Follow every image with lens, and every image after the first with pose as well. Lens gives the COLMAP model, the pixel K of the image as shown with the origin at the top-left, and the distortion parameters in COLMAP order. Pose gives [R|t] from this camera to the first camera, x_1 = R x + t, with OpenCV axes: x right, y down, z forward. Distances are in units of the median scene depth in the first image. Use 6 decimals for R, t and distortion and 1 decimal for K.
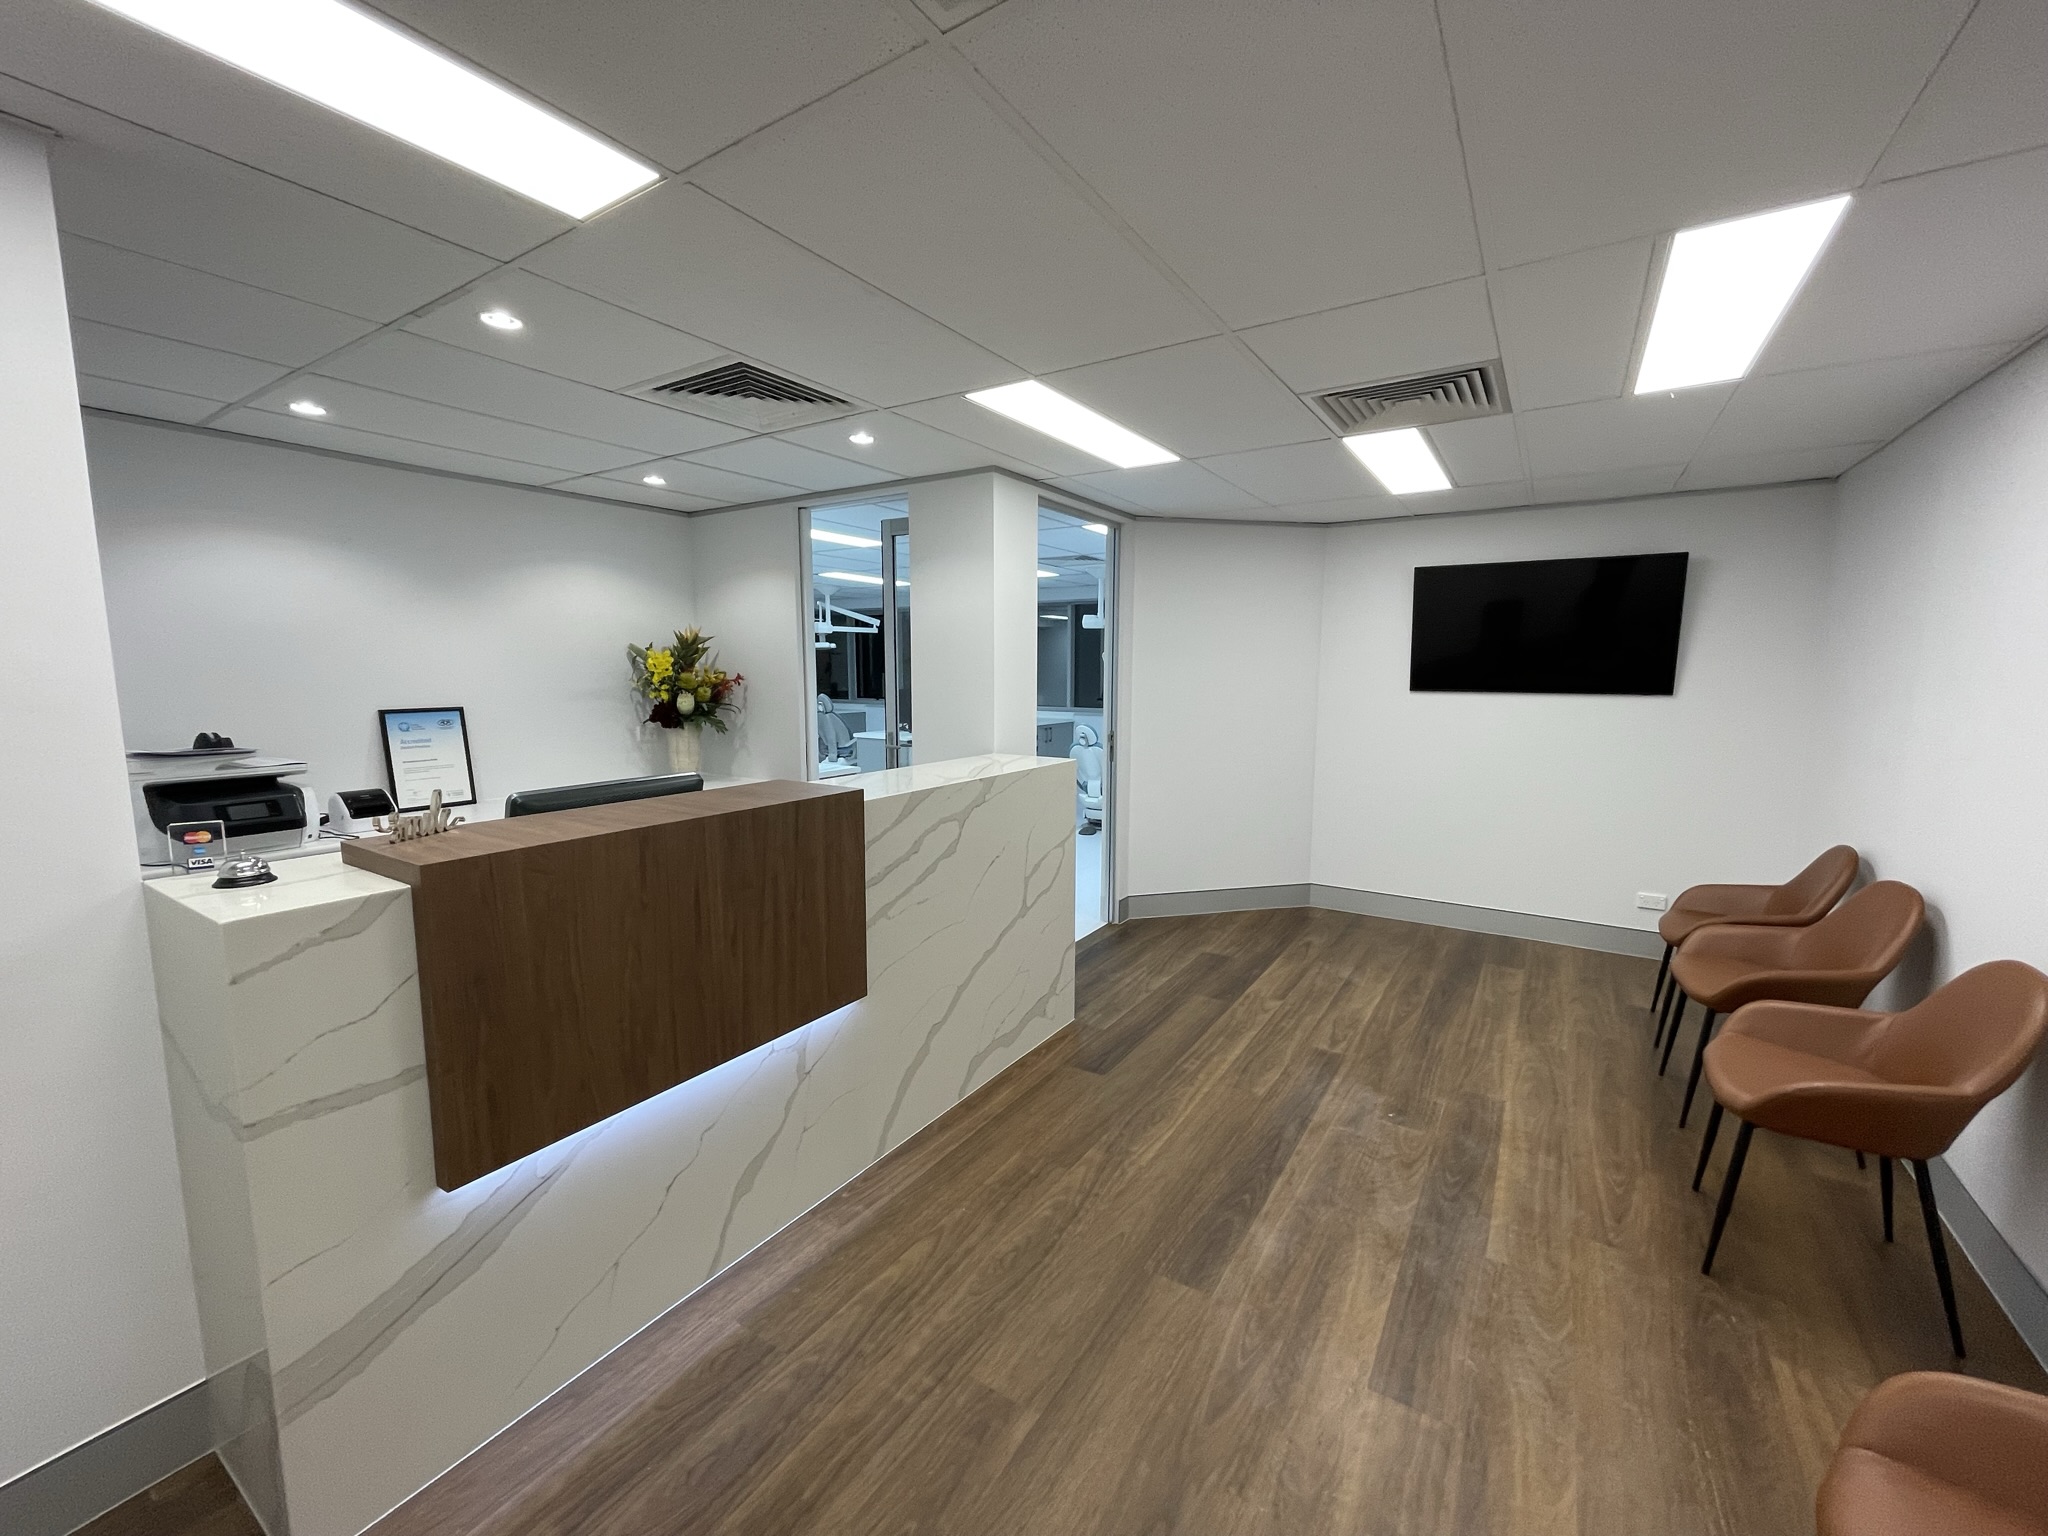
lens RADIAL K [[826.6, 0, 1023.1], [0, 826.6, 767.6], [0, 0, 1]] dist [-0.000784, -0.000529]
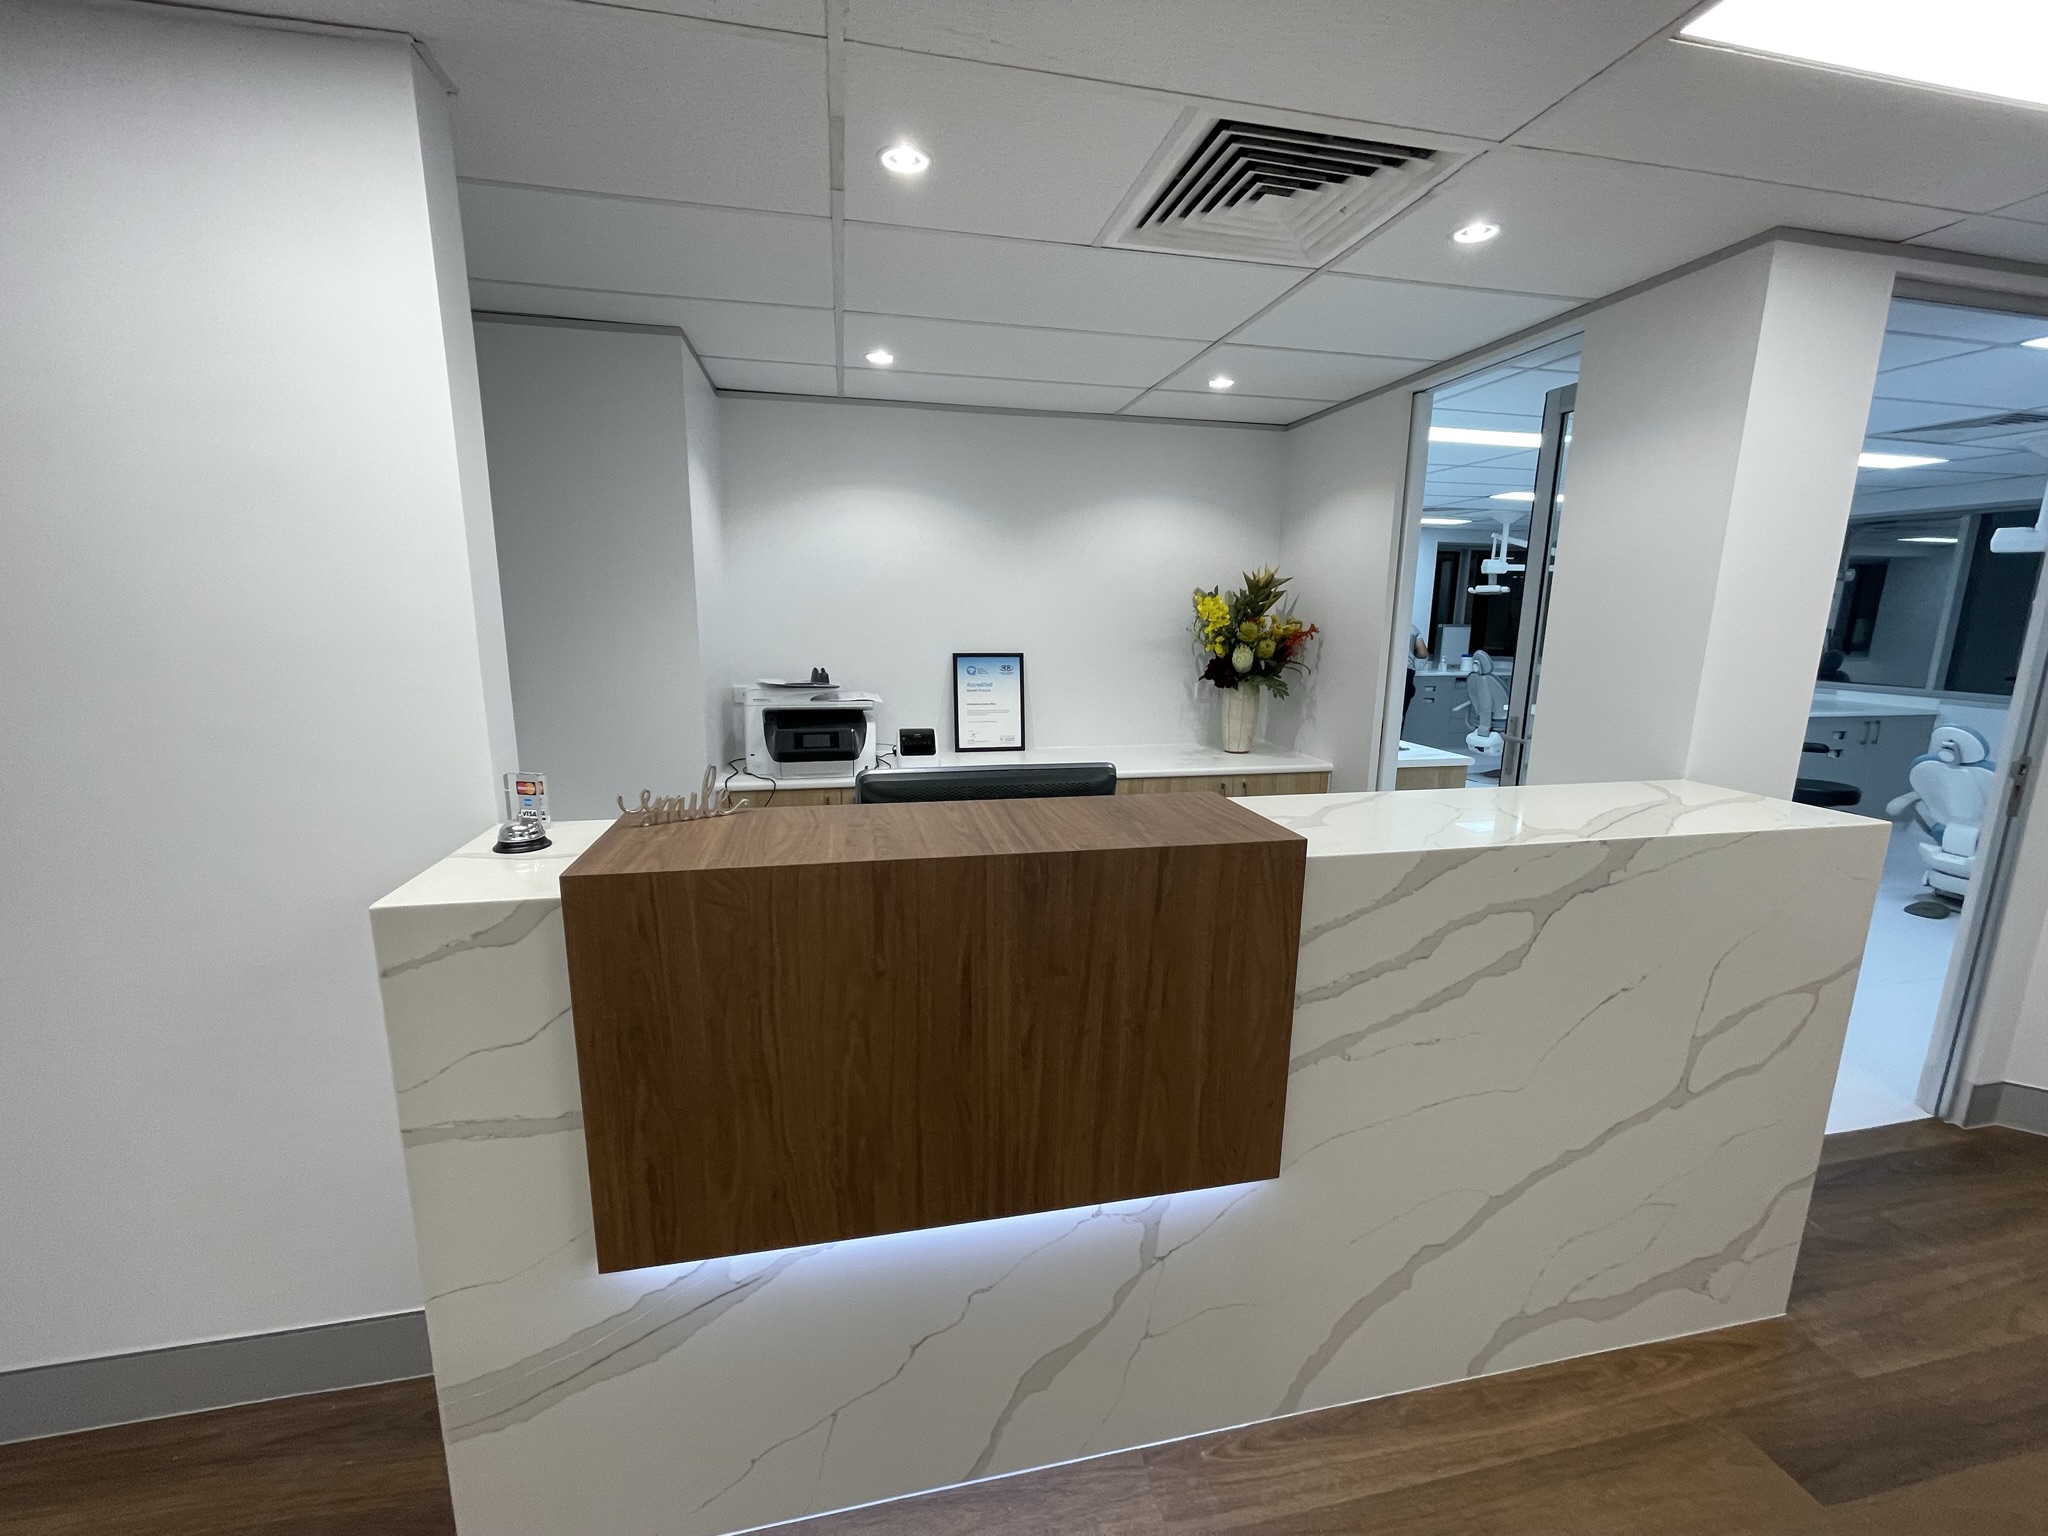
lens RADIAL K [[826.6, 0, 1021.3], [0, 826.6, 768.8], [0, 0, 1]] dist [-0.000784, -0.000529]
pose [[0.706657, 0.141023, -0.693361, 0.039796], [-0.096511, 0.989989, 0.102993, -0.045598], [0.700944, -0.005864, 0.713193, 0.345135]]
